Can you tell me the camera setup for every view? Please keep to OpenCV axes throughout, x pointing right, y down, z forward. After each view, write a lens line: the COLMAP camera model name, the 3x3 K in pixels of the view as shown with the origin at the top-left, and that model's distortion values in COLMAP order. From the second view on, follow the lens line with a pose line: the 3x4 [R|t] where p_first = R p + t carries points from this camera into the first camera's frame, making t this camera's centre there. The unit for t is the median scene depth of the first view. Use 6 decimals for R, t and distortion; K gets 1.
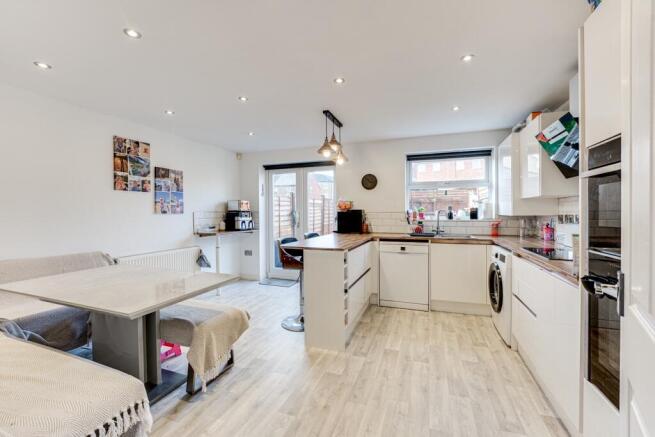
lens RADIAL K [[268.0, 0, 330.5], [0, 268.0, 215.2], [0, 0, 1]] dist [-0.011702, 0.000123]
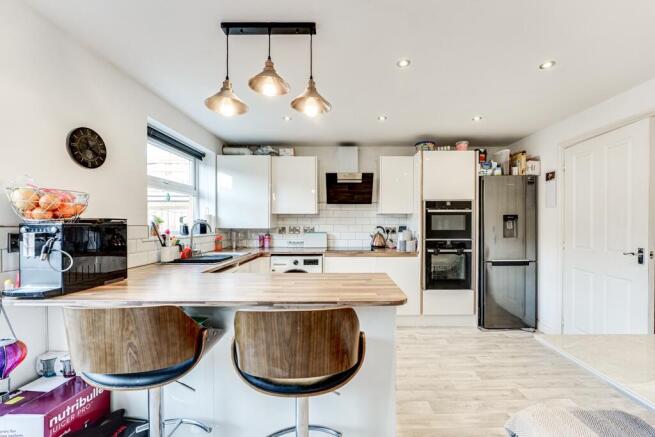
lens RADIAL K [[271.0, 0, 345.4], [0, 271.0, 225.2], [0, 0, 1]] dist [-0.016139, 0.000682]
pose [[-0.356629, 0.001206, 0.934245, -0.420933], [0.011113, 0.999934, 0.002951, -0.009320], [-0.934180, 0.011435, -0.356619, 0.923496]]
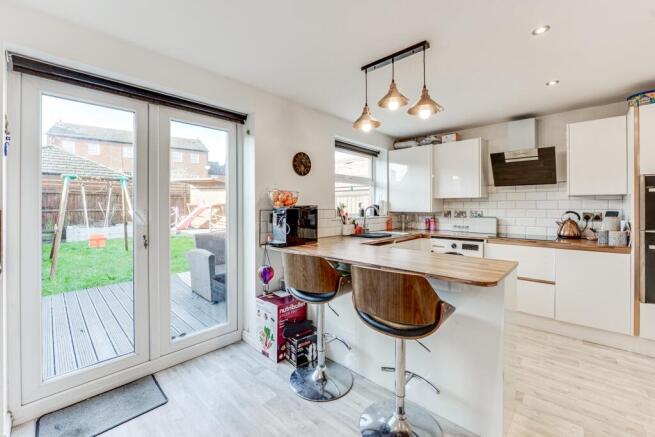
lens RADIAL K [[274.2, 0, 328.0], [0, 274.2, 205.8], [0, 0, 1]] dist [-0.016473, 0.000136]
pose [[0.388427, 0.008472, 0.921441, -0.543062], [0.007866, 0.999891, -0.012509, -0.012651], [-0.921446, 0.012107, 0.388318, 0.791760]]
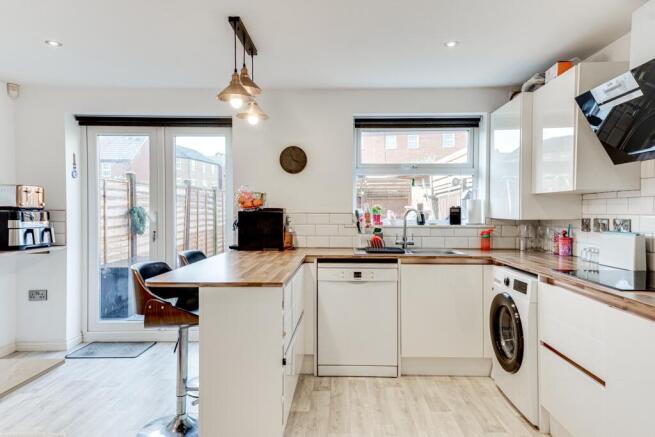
lens RADIAL K [[430.8, 0, 329.2], [0, 430.8, 218.7], [0, 0, 1]] dist [0.064671, 0.001083]
pose [[0.948563, 0.001605, 0.316583, -0.087838], [-0.003833, 0.999972, 0.006413, -0.004909], [-0.316564, -0.007296, 0.948543, 0.107785]]
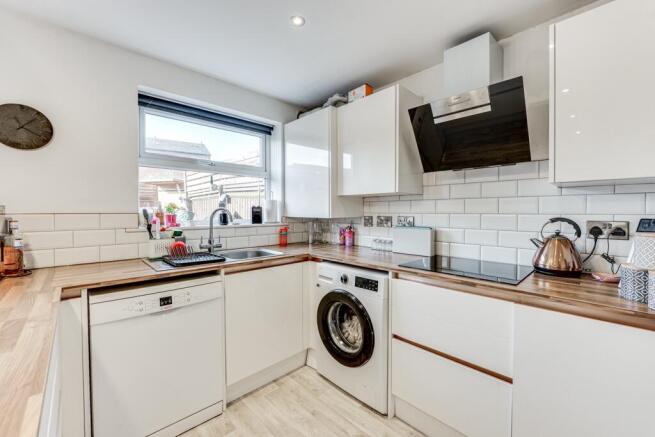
lens RADIAL K [[268.0, 0, 330.5], [0, 268.0, 215.2], [0, 0, 1]] dist [-0.011702, 0.000123]
pose [[0.434751, -0.007903, 0.900516, 0.009929], [0.006364, 0.999963, 0.005704, -0.008595], [-0.900528, 0.003251, 0.434786, 0.563732]]
